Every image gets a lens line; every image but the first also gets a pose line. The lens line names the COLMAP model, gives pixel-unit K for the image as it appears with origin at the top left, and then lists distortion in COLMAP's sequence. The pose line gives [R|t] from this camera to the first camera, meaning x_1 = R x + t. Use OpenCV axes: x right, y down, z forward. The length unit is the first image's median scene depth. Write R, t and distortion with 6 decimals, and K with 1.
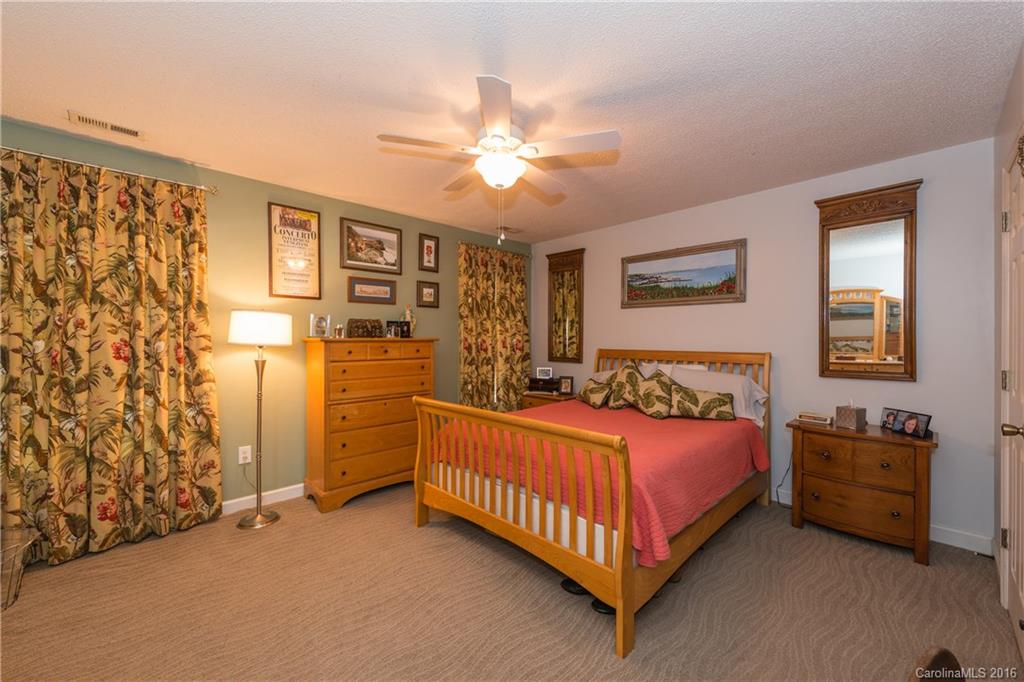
lens RADIAL K [[404.2, 0, 510.0], [0, 404.2, 341.4], [0, 0, 1]] dist [0.001137, 0.000002]
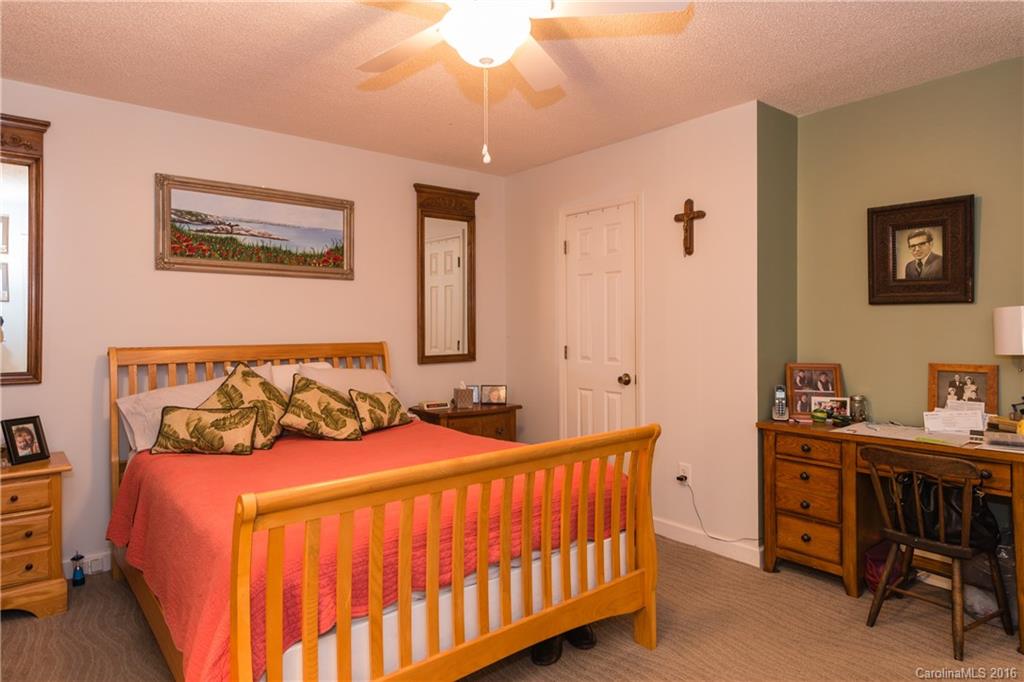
lens RADIAL K [[593.2, 0, 510.6], [0, 593.2, 330.7], [0, 0, 1]] dist [0.003169, -0.000248]
pose [[0.062878, -0.006876, 0.997998, -0.570535], [0.012053, 0.999909, 0.006130, -0.000558], [-0.997948, 0.011643, 0.062955, 0.602240]]
